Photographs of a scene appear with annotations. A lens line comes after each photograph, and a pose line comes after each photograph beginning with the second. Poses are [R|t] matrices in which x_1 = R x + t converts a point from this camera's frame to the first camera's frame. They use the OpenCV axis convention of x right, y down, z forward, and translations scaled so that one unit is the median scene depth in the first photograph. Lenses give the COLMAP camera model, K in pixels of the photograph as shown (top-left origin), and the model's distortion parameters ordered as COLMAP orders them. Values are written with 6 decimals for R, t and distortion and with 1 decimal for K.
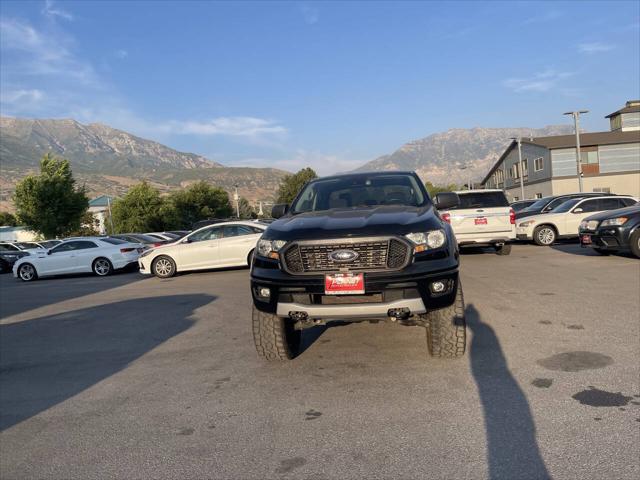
lens RADIAL K [[478.9, 0, 320.0], [0, 478.9, 240.0], [0, 0, 1]] dist [0.063840, -0.085911]
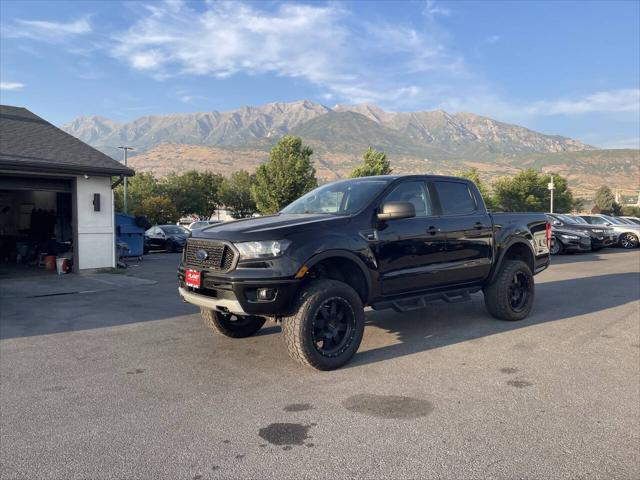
lens RADIAL K [[478.5, 0, 315.8], [0, 478.5, 244.3], [0, 0, 1]] dist [0.061028, -0.074842]
pose [[0.756969, 0.096439, -0.646295, 0.917884], [-0.072032, 0.995337, 0.064155, -0.080247], [0.649468, -0.002009, 0.760386, 0.249042]]
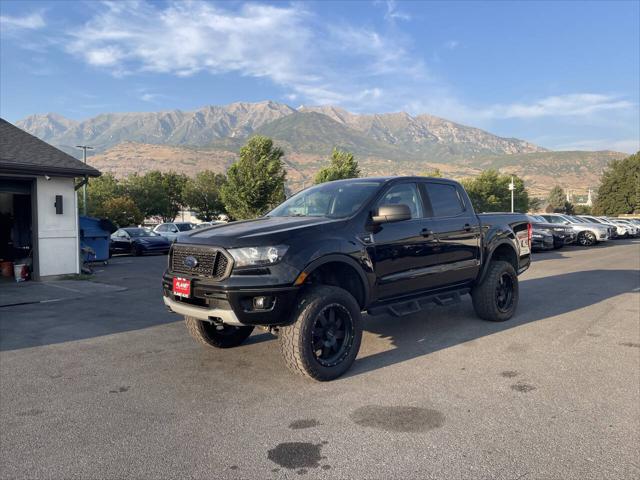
lens RADIAL K [[478.3, 0, 323.9], [0, 478.3, 239.6], [0, 0, 1]] dist [0.065915, -0.086894]
pose [[0.811400, 0.081074, -0.578841, 0.840418], [-0.065473, 0.996708, 0.047823, -0.082390], [0.580812, -0.000905, 0.814037, 0.241855]]
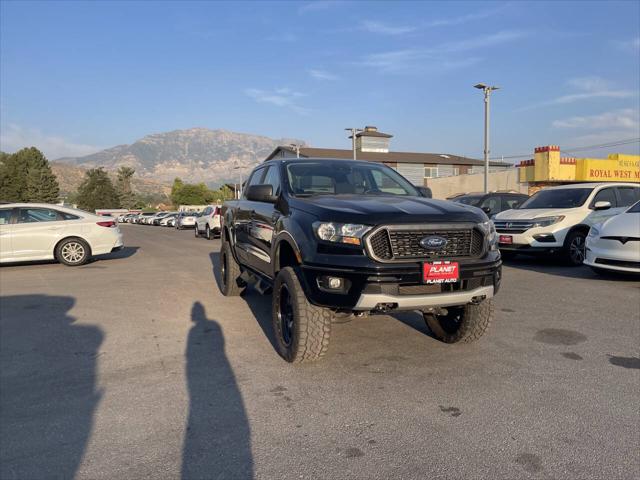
lens RADIAL K [[478.9, 0, 320.0], [0, 478.9, 240.0], [0, 0, 1]] dist [0.063840, -0.085911]
pose [[0.863938, 0.028213, 0.502808, -0.562999], [-0.030179, 0.999536, -0.004232, 0.034663], [-0.502694, -0.011518, 0.864388, 0.254599]]
